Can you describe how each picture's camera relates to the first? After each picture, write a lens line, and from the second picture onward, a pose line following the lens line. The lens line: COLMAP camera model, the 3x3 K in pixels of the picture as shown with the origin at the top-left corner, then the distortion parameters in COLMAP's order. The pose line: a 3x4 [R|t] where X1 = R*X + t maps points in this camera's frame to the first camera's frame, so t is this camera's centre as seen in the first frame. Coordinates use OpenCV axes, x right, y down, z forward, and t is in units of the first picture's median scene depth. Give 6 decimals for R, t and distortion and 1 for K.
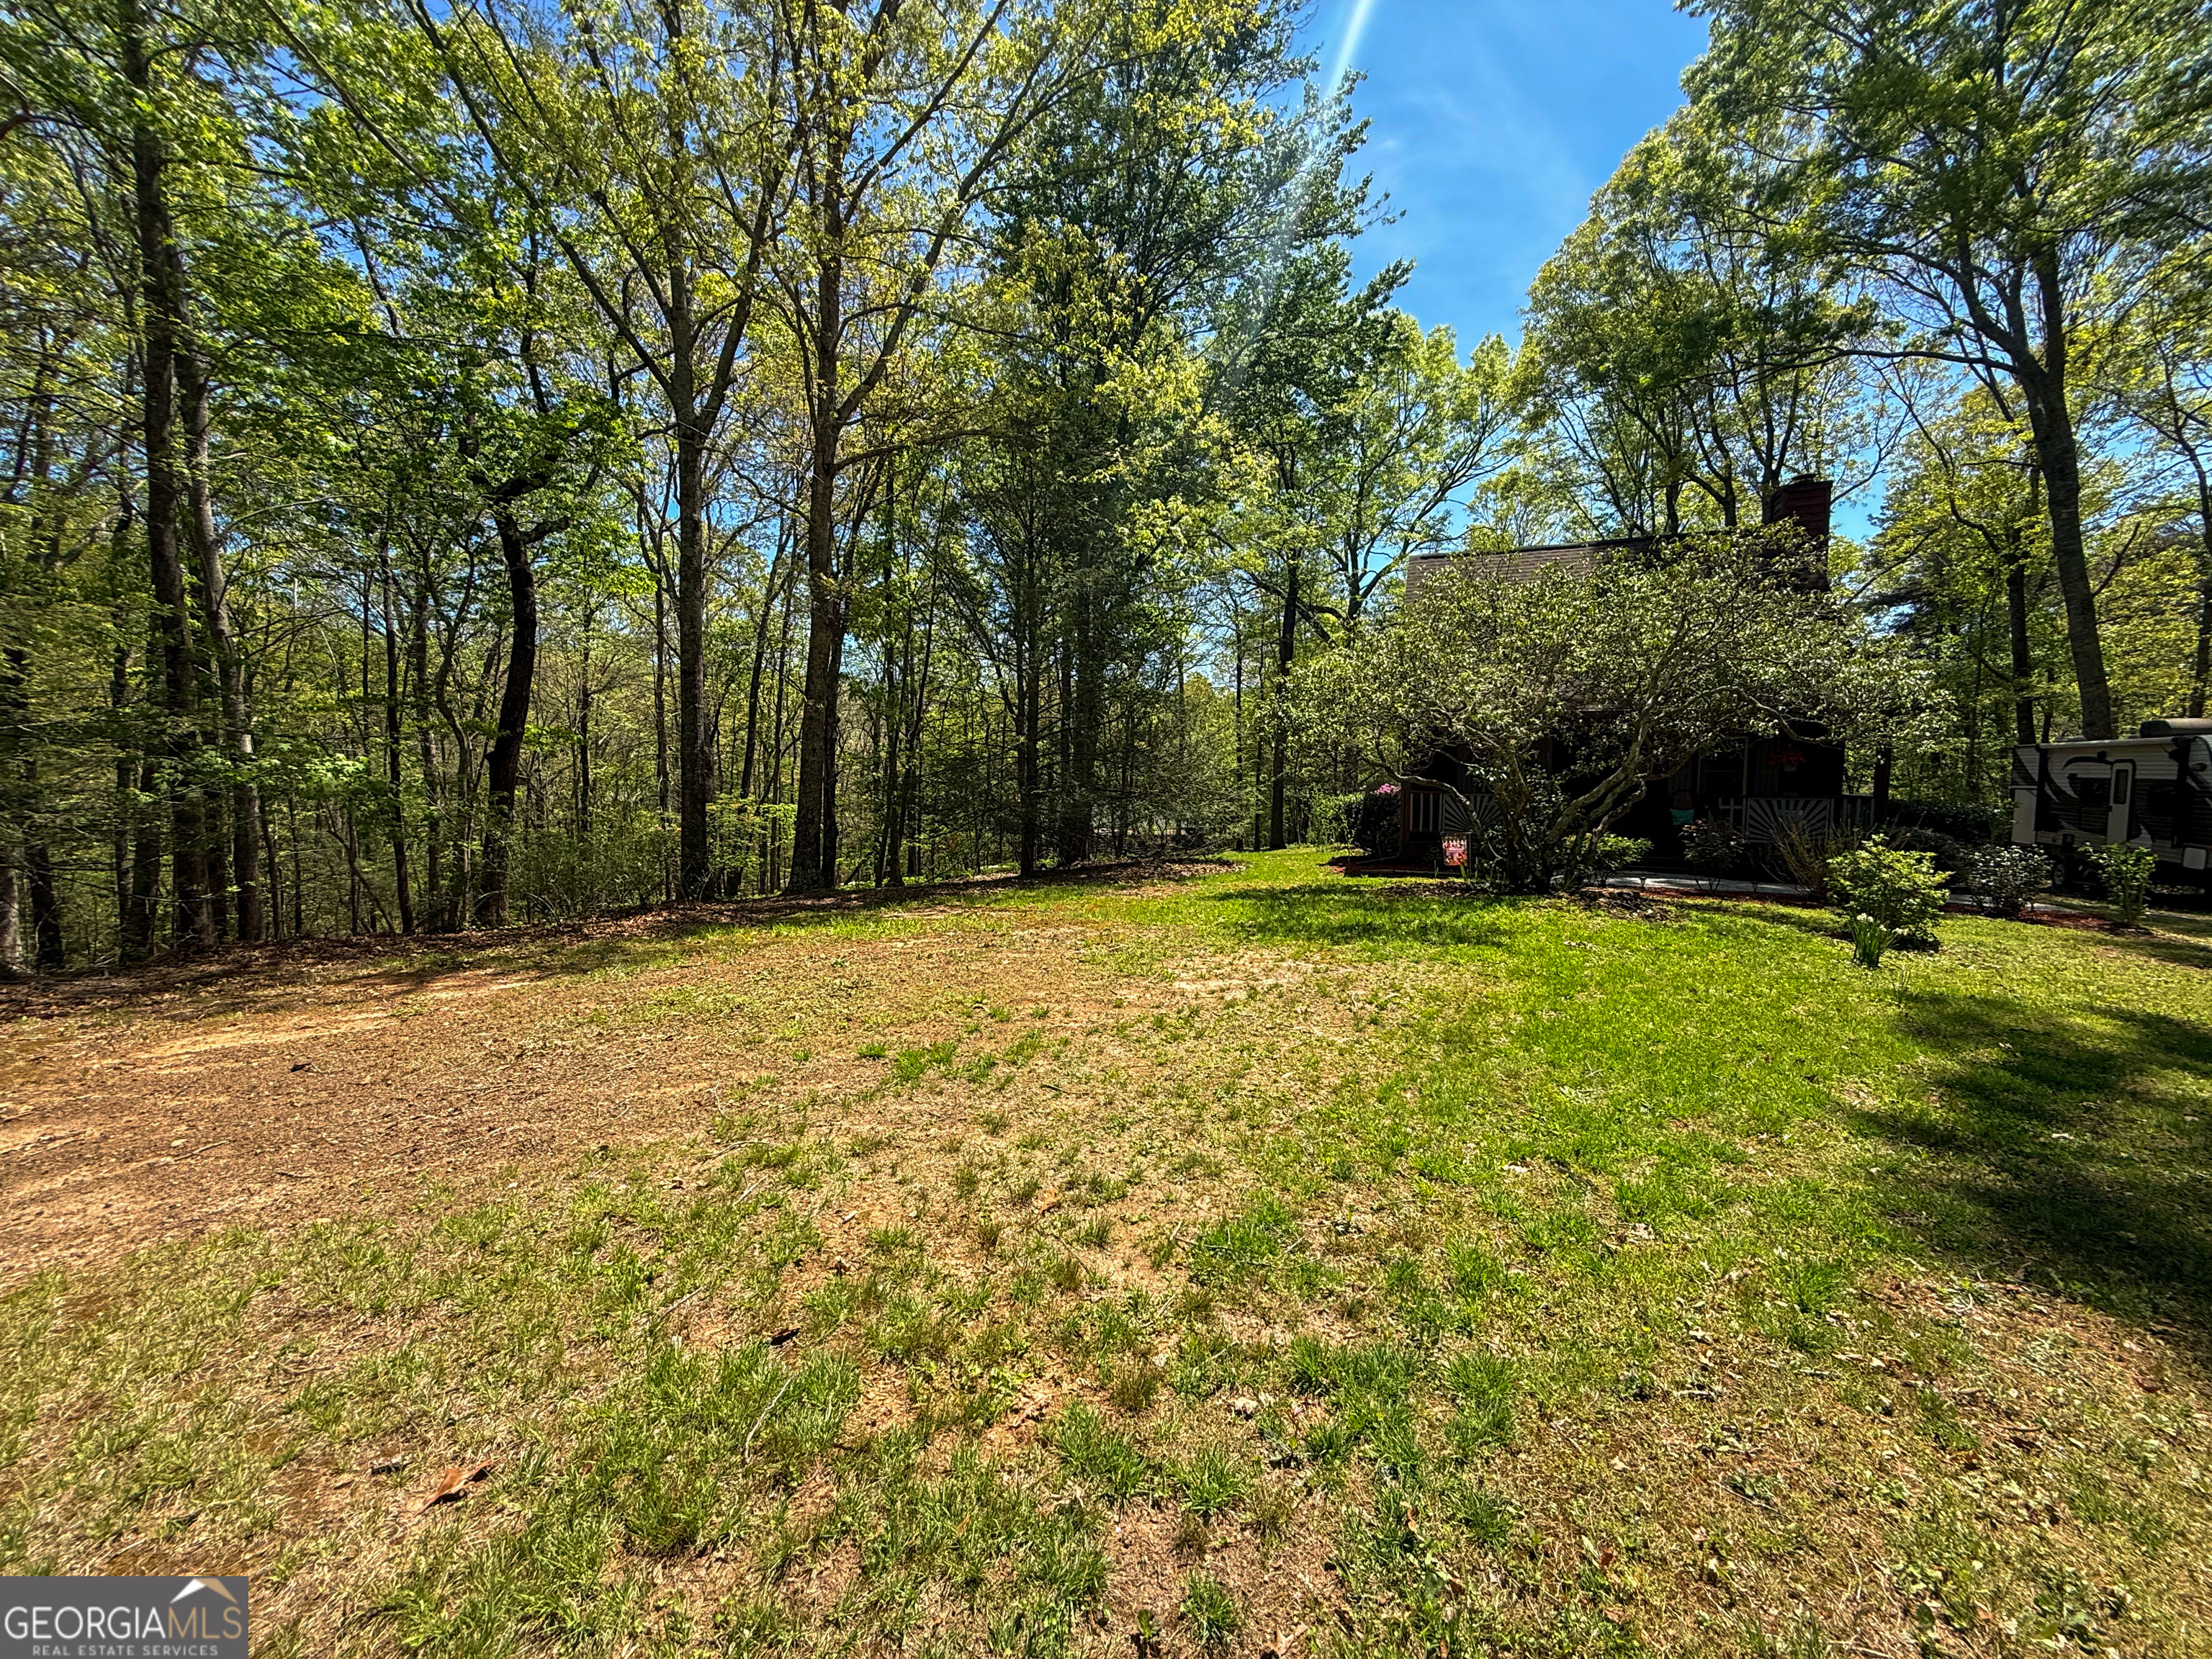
lens RADIAL K [[929.1, 0, 1098.8], [0, 929.1, 817.4], [0, 0, 1]] dist [-0.000409, 0.000163]
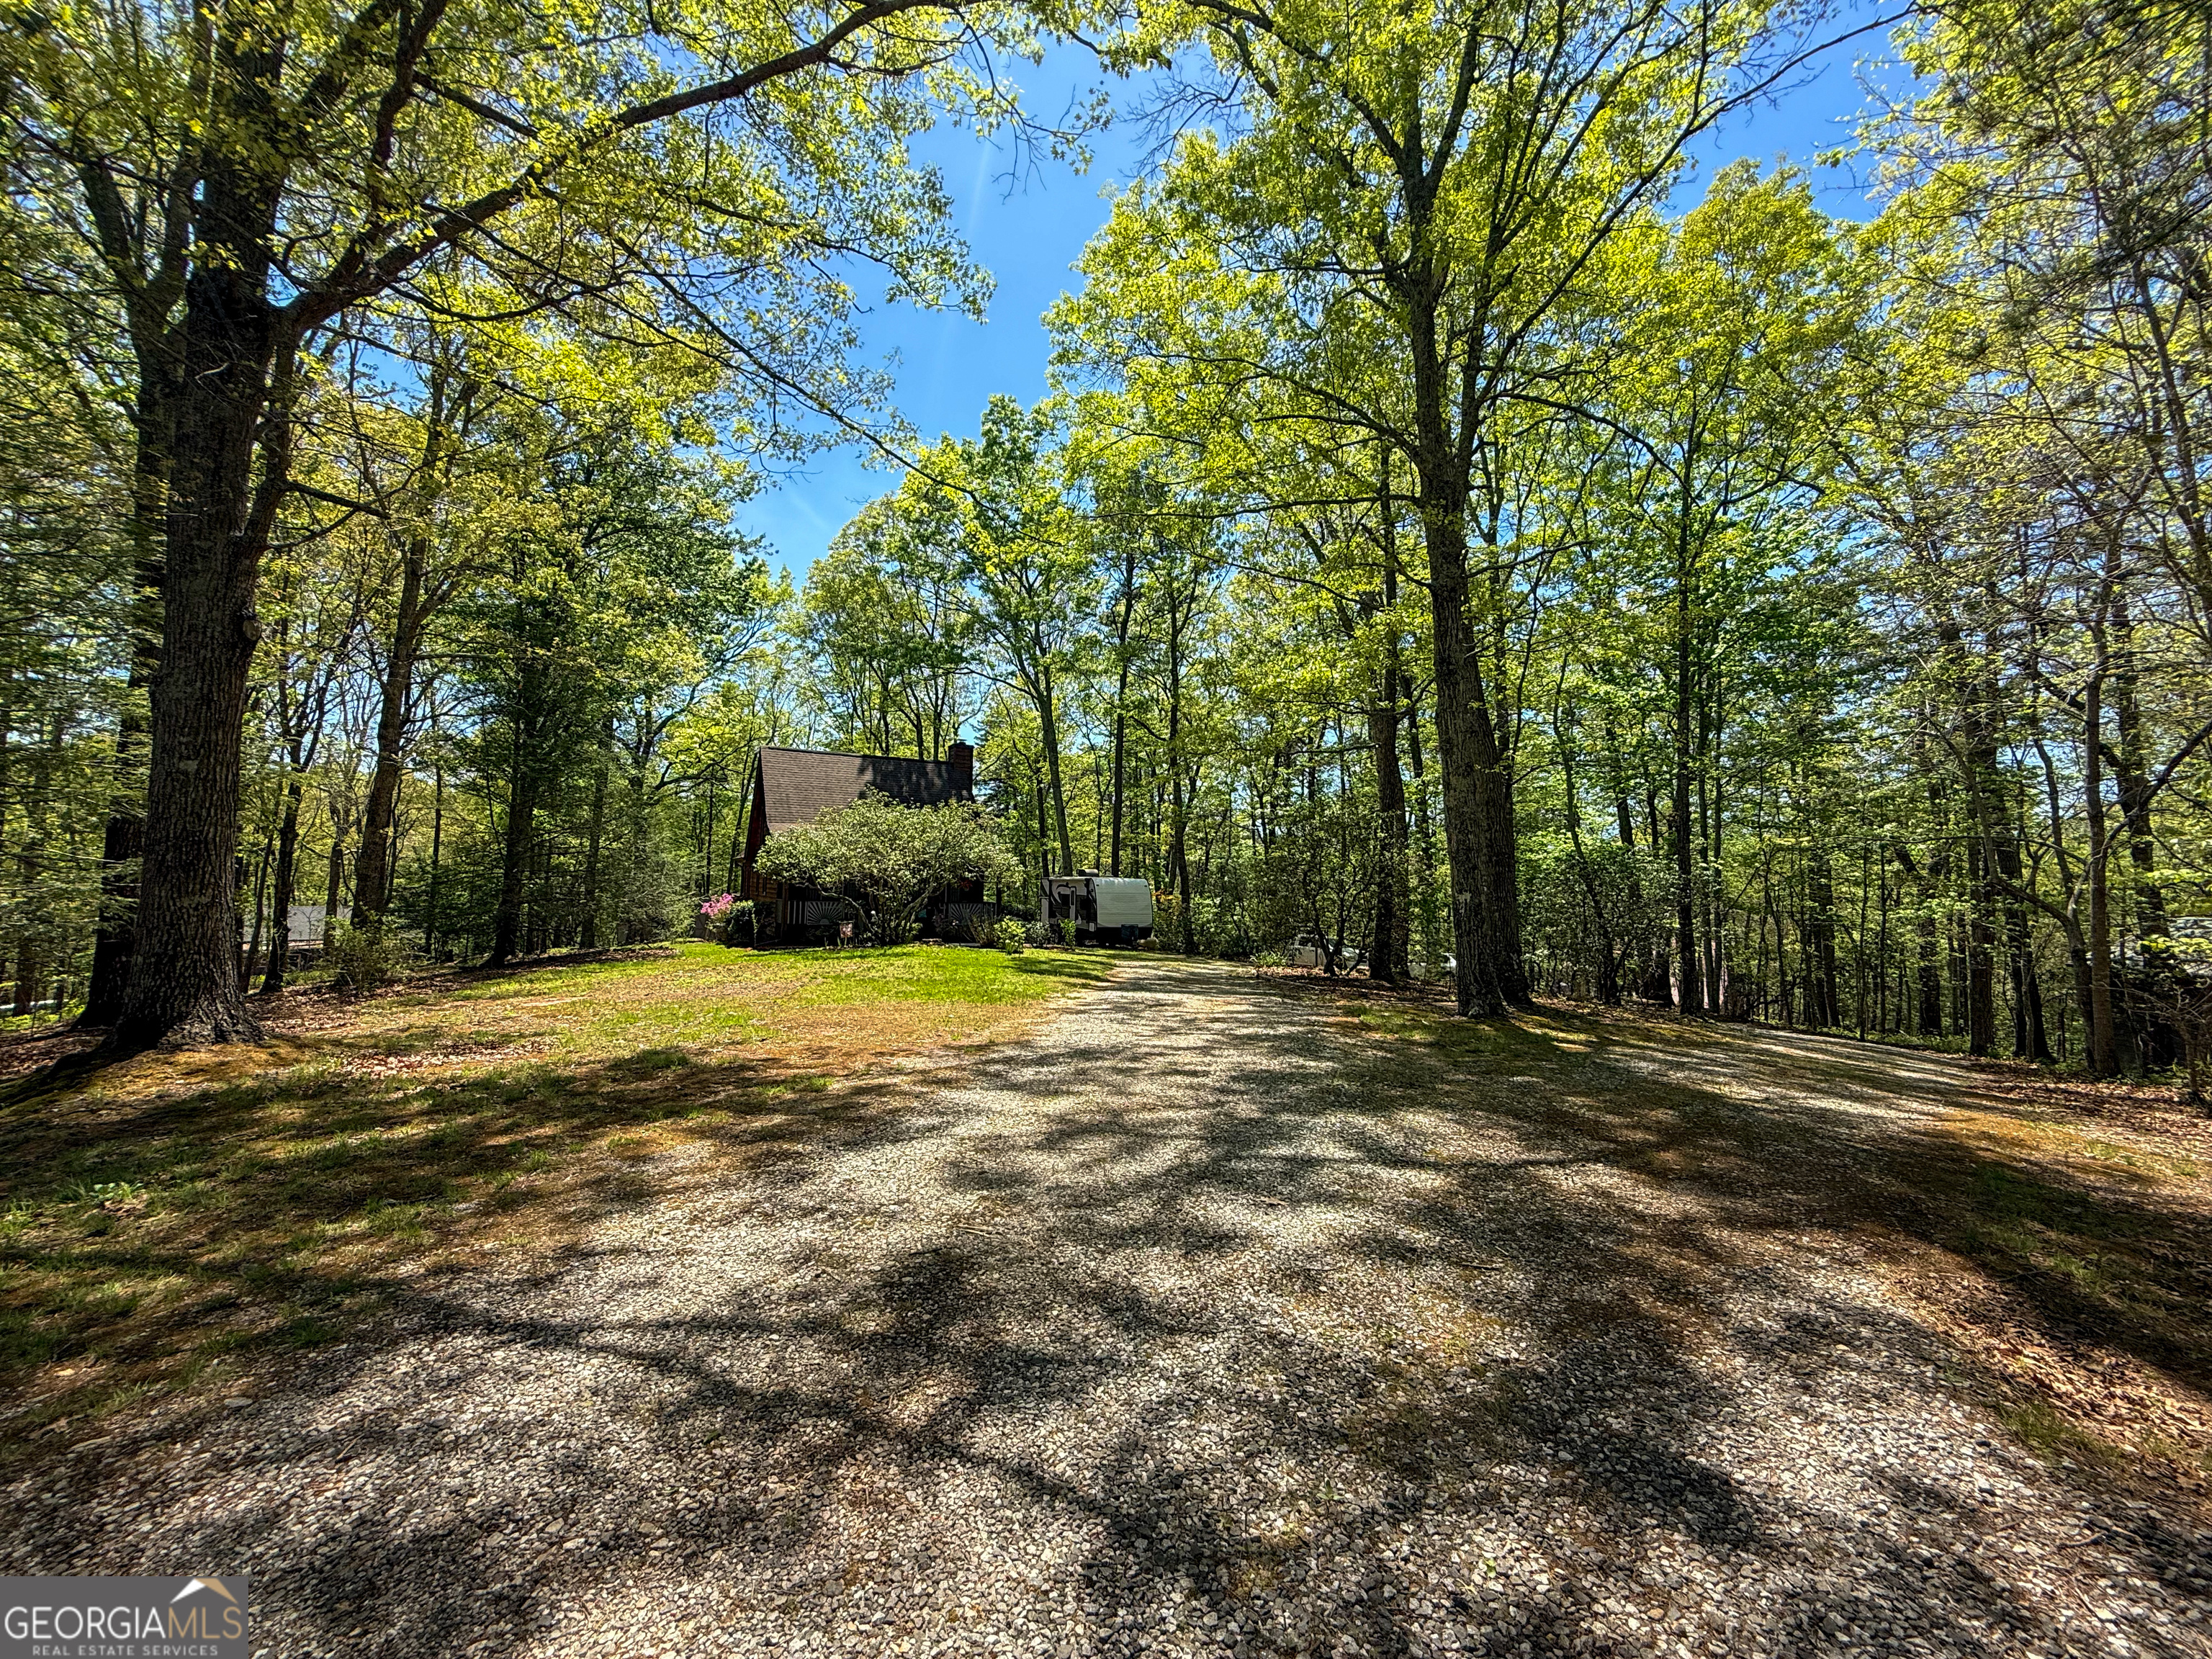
lens RADIAL K [[929.1, 0, 1098.8], [0, 929.1, 817.4], [0, 0, 1]] dist [-0.000409, 0.000163]
pose [[0.659925, 0.065861, 0.748439, -0.463253], [0.017752, 0.994506, -0.103167, 0.005859], [-0.751122, 0.081369, 0.655130, -0.448367]]
